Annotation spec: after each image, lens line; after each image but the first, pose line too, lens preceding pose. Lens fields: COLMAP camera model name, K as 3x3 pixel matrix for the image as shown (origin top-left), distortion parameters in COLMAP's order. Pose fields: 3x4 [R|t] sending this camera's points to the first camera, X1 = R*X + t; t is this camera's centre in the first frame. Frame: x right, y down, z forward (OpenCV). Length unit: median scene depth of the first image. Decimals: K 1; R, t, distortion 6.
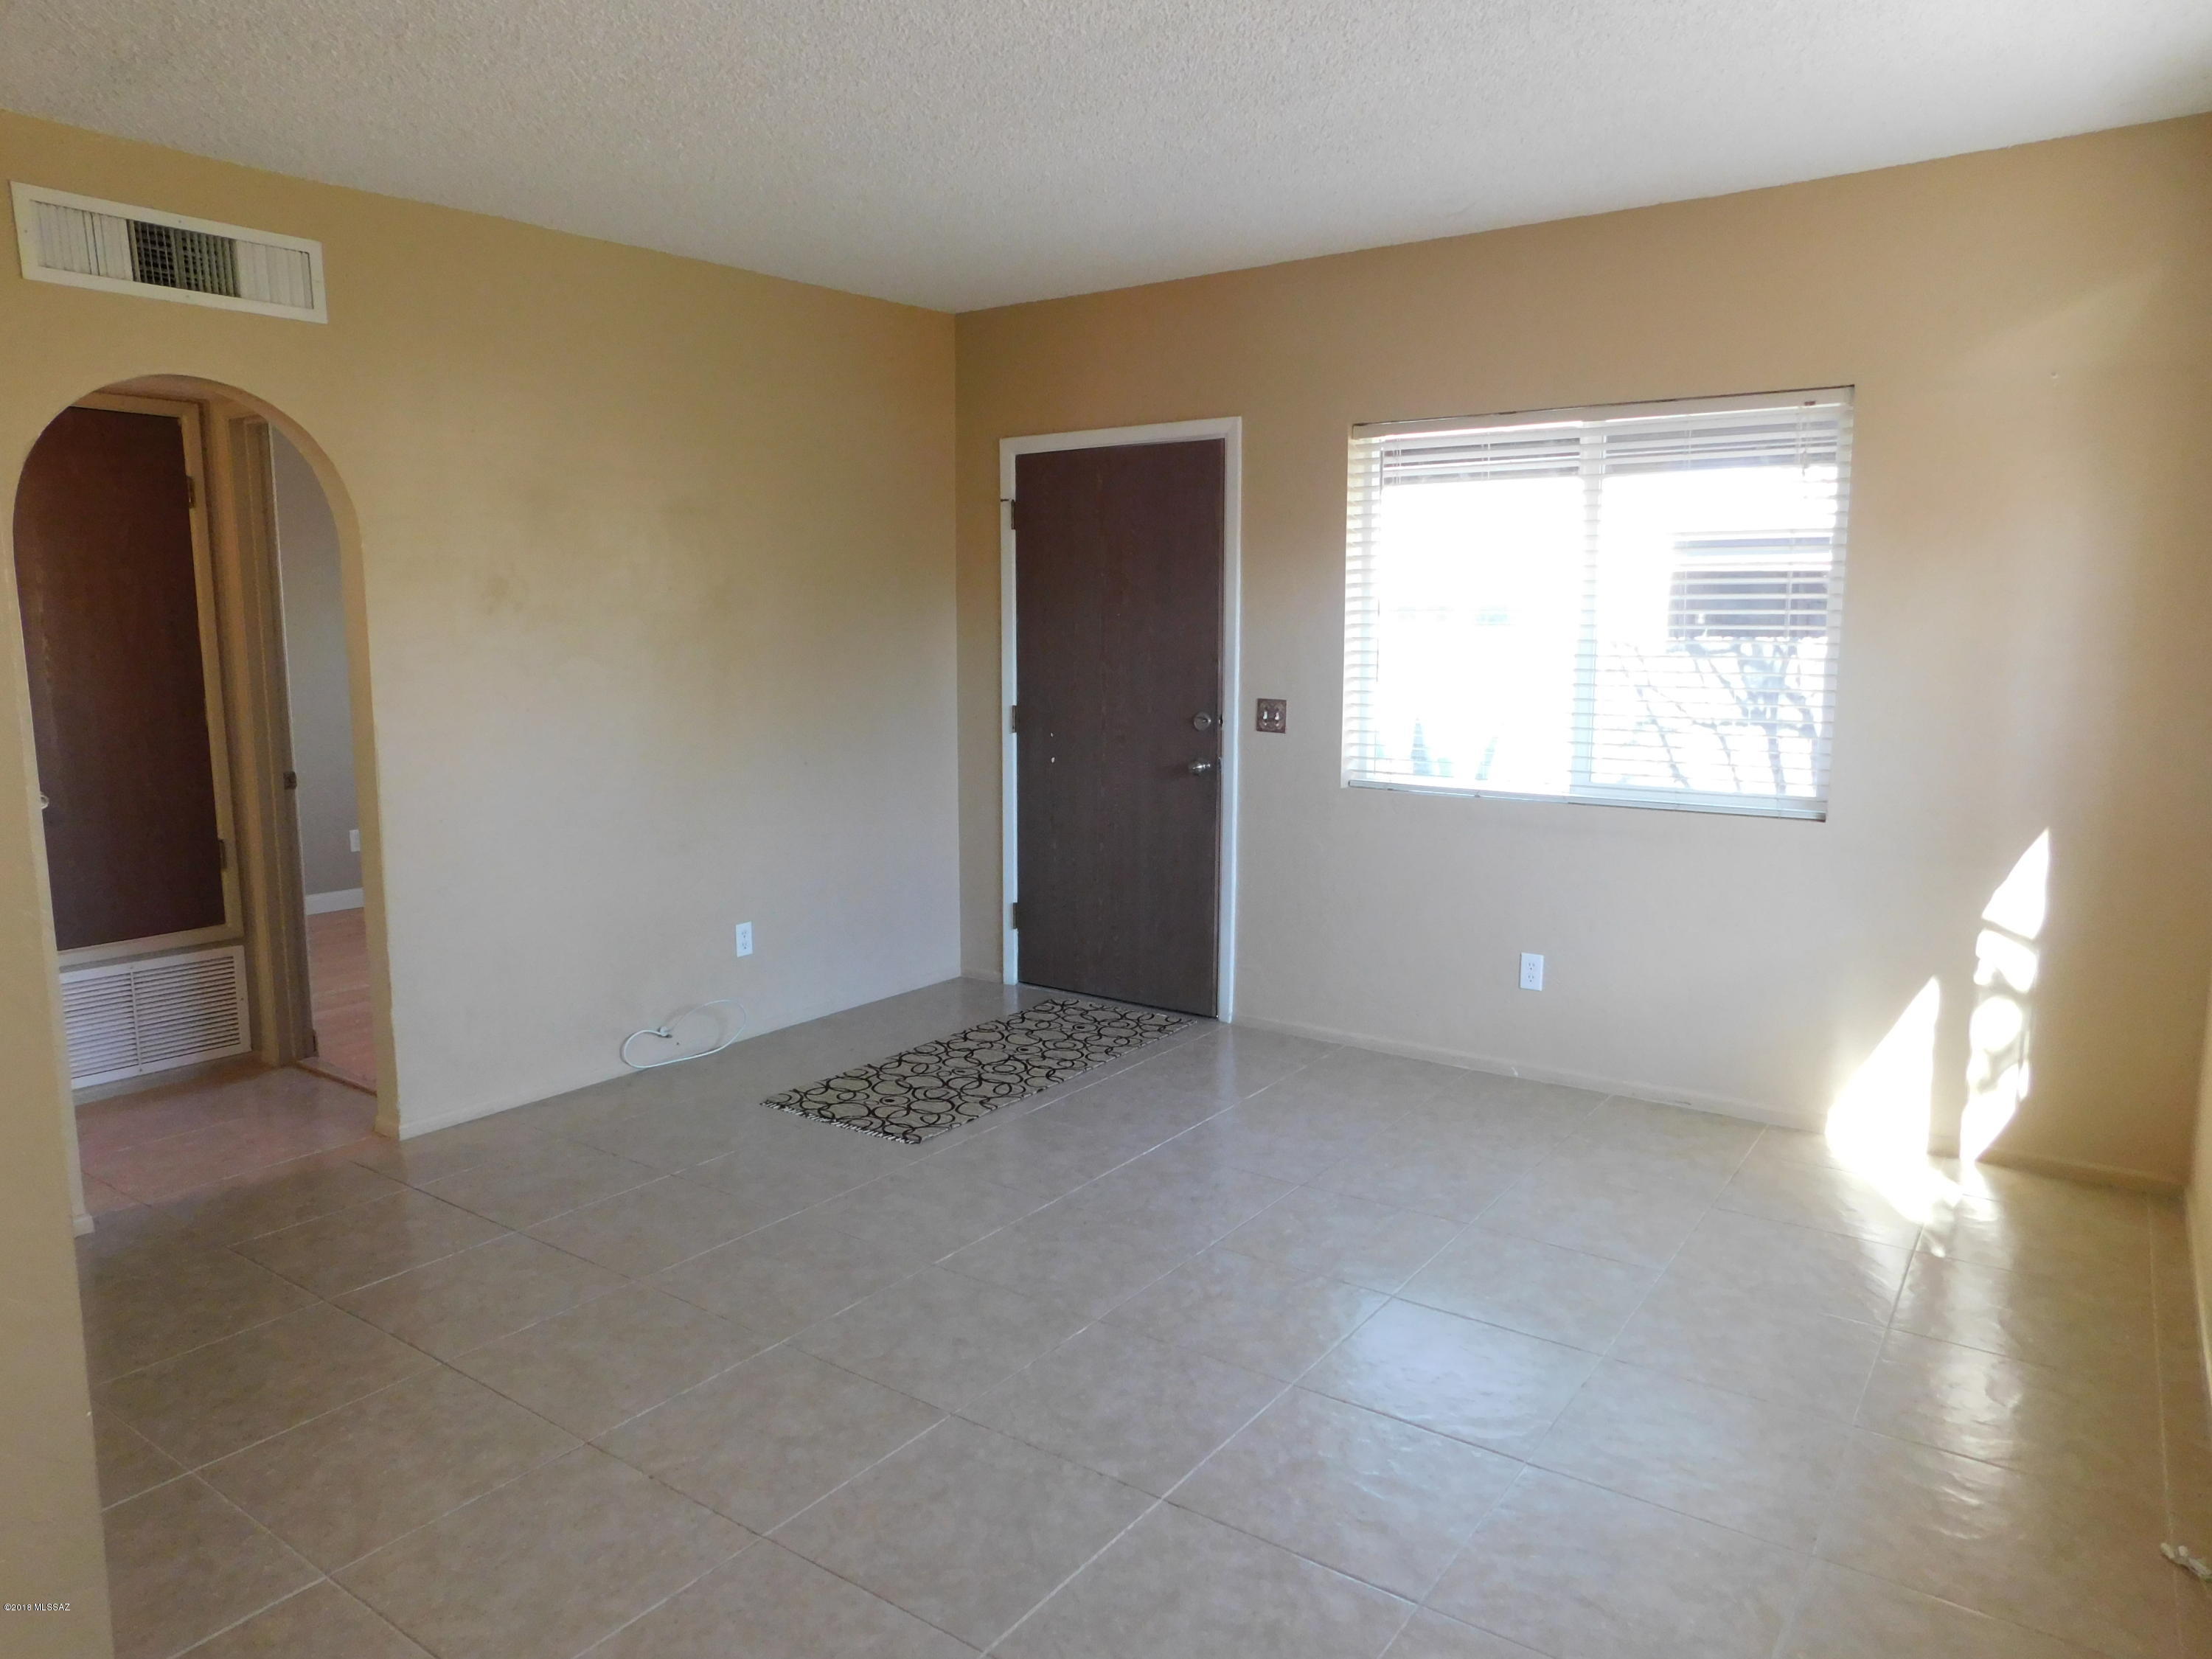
lens RADIAL K [[1450.1, 0, 1114.1], [0, 1450.1, 822.3], [0, 0, 1]] dist [-0.068690, 0.049584]
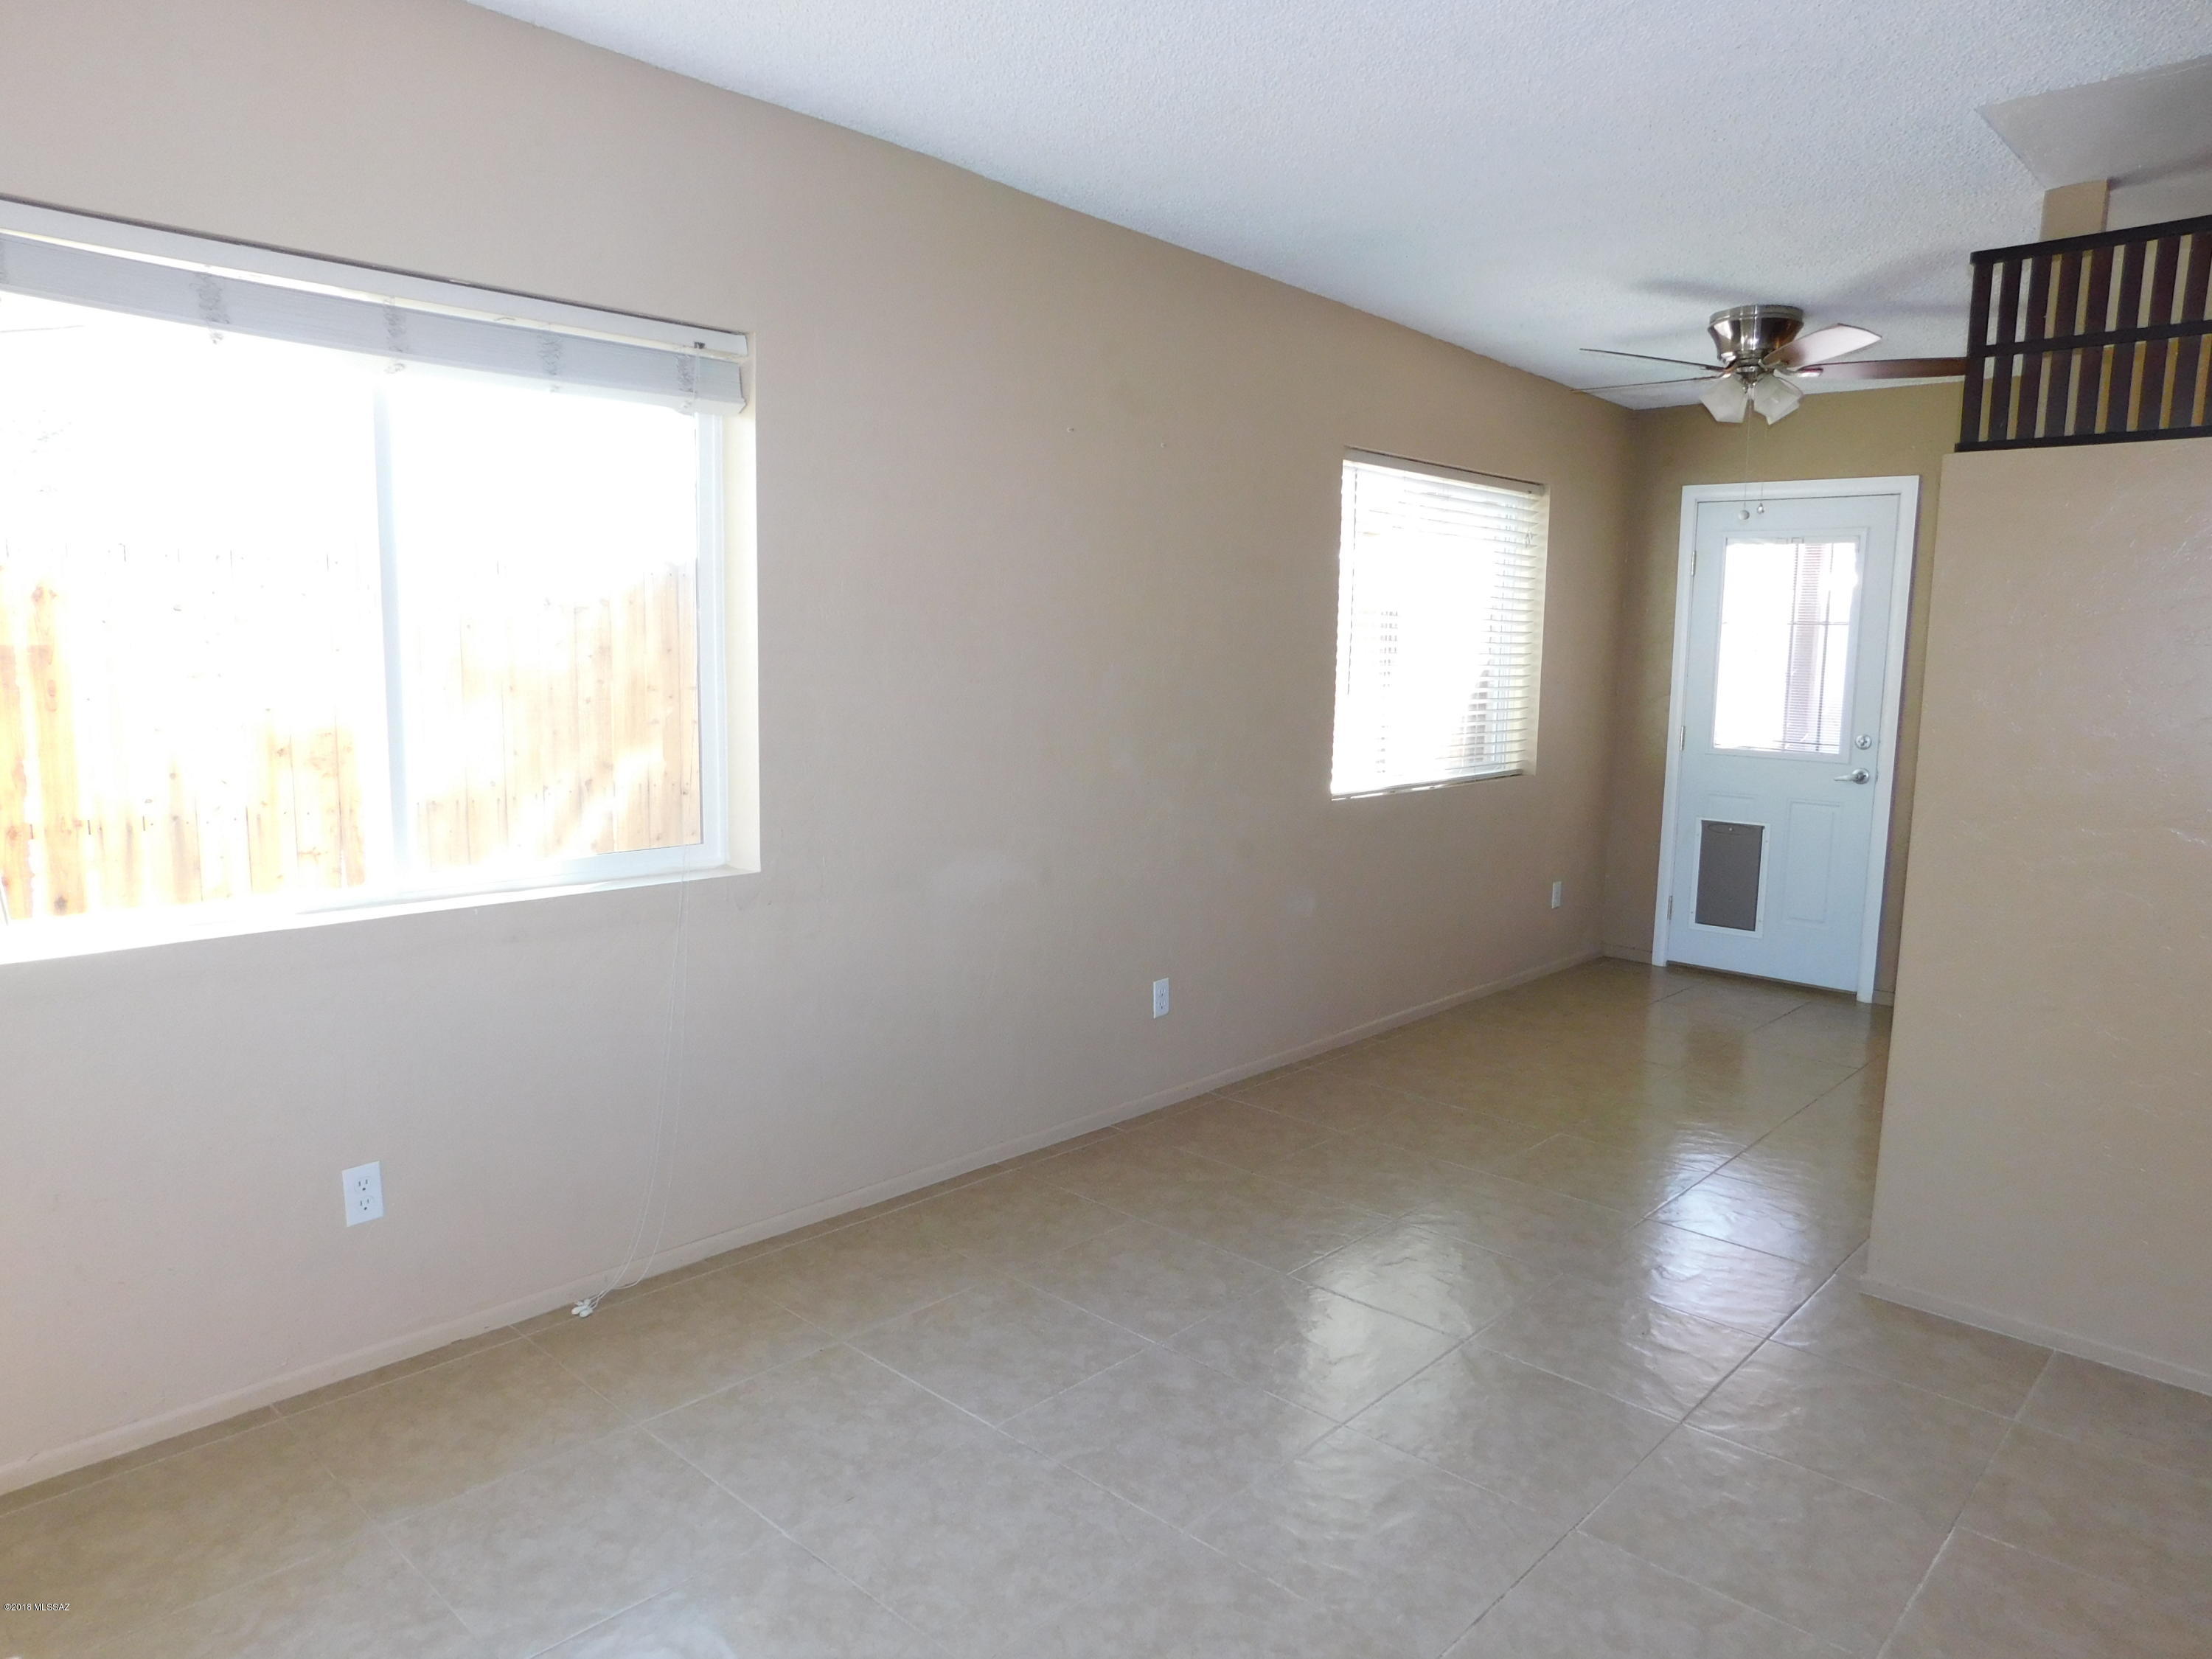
lens RADIAL K [[1450.1, 0, 1114.1], [0, 1450.1, 822.3], [0, 0, 1]] dist [-0.068690, 0.049584]
pose [[-0.989822, -0.044087, 0.135313, 0.077640], [-0.007517, 0.965674, 0.259649, -0.264674], [-0.142115, 0.255990, -0.956176, 1.932082]]
